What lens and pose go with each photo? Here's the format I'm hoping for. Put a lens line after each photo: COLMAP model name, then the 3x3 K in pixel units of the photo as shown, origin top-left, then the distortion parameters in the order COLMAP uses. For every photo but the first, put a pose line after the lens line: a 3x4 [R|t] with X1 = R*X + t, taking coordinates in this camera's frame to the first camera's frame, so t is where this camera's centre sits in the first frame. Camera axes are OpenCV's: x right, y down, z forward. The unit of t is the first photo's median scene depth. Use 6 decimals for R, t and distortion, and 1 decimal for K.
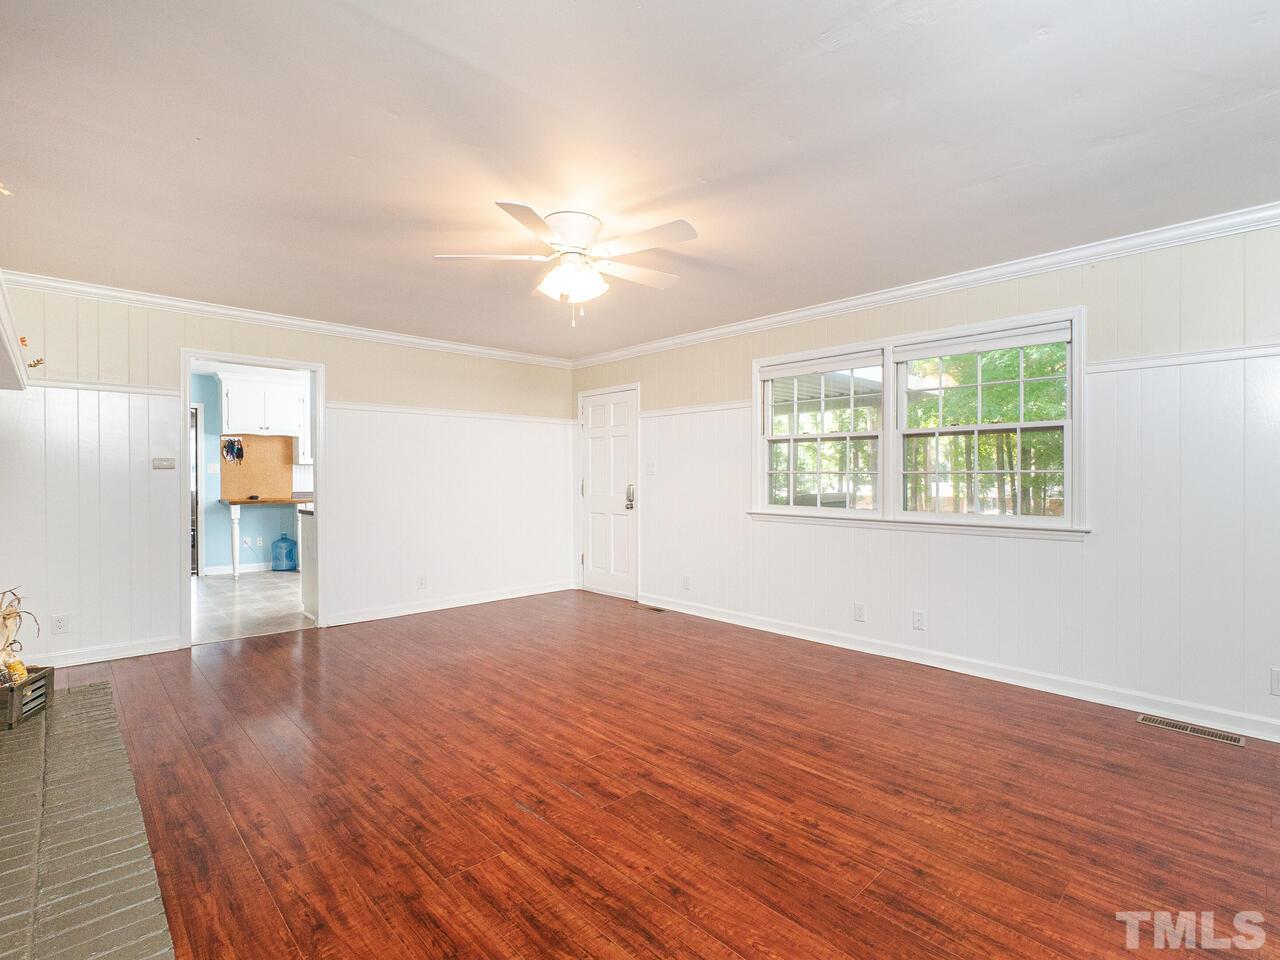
lens RADIAL K [[618.2, 0, 644.1], [0, 618.2, 475.8], [0, 0, 1]] dist [-0.009024, 0.000610]
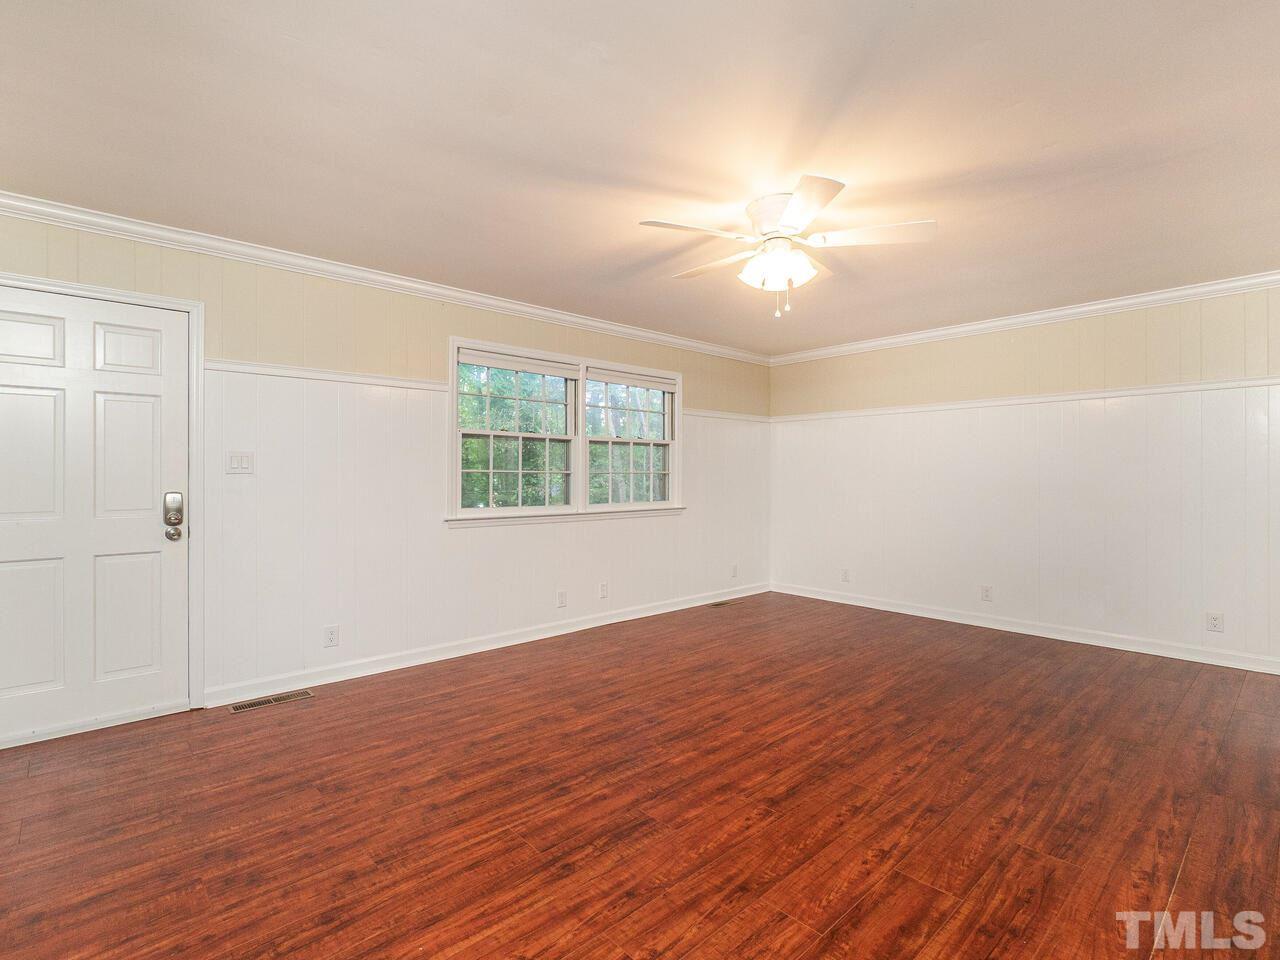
lens RADIAL K [[618.2, 0, 637.7], [0, 618.2, 470.2], [0, 0, 1]] dist [-0.009024, 0.000610]
pose [[0.025924, 0.007073, 0.999639, -1.115854], [0.002407, 0.999972, -0.007138, 0.000466], [-0.999661, 0.002592, 0.025906, 1.250918]]
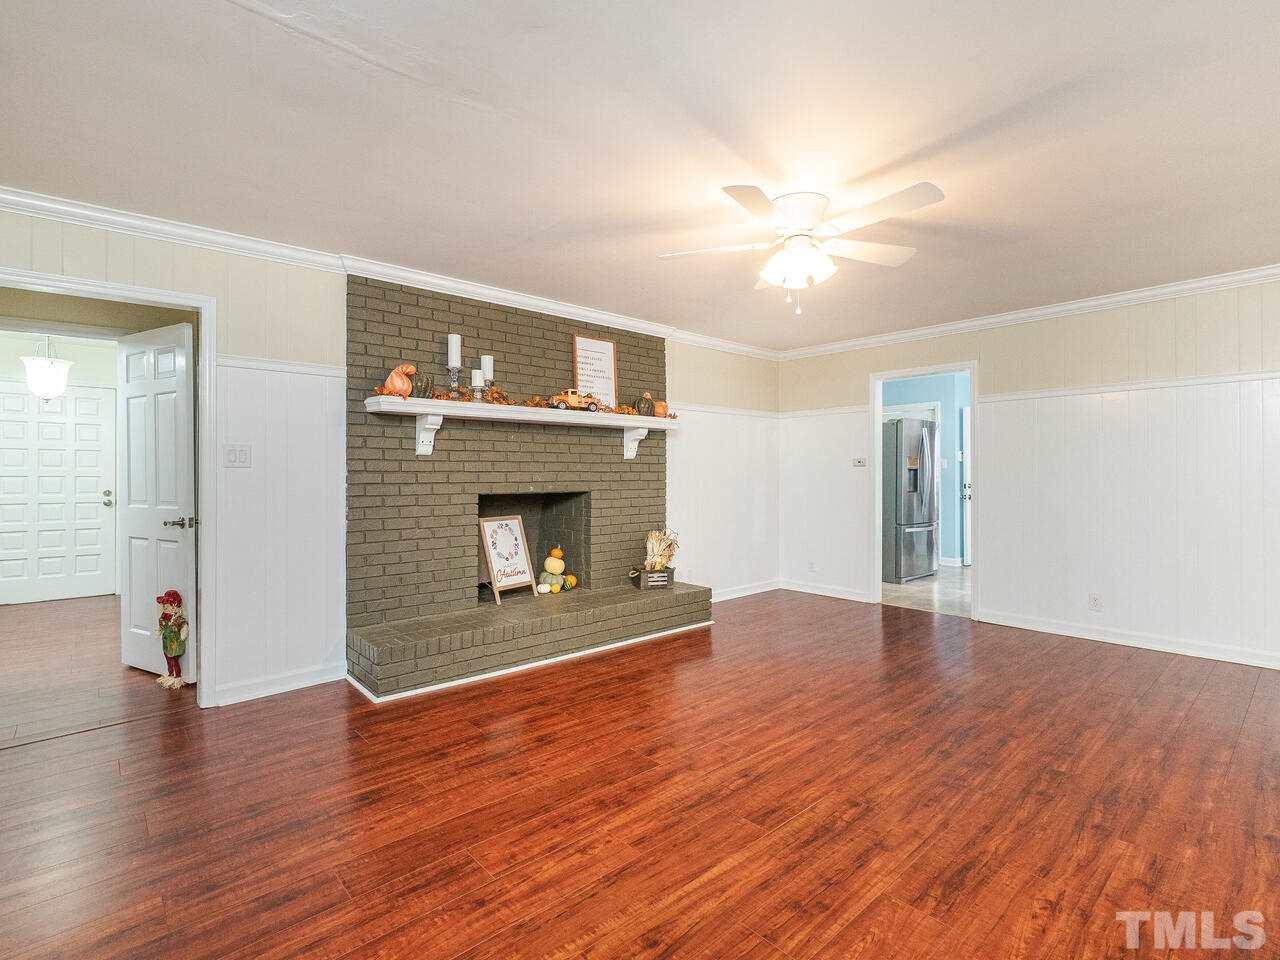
lens RADIAL K [[618.2, 0, 645.2], [0, 618.2, 487.1], [0, 0, 1]] dist [-0.009024, 0.000610]
pose [[-0.026616, 0.024583, -0.999343, 0.881569], [0.003532, 0.999694, 0.024498, -0.003432], [0.999639, -0.002878, -0.026695, 0.830094]]
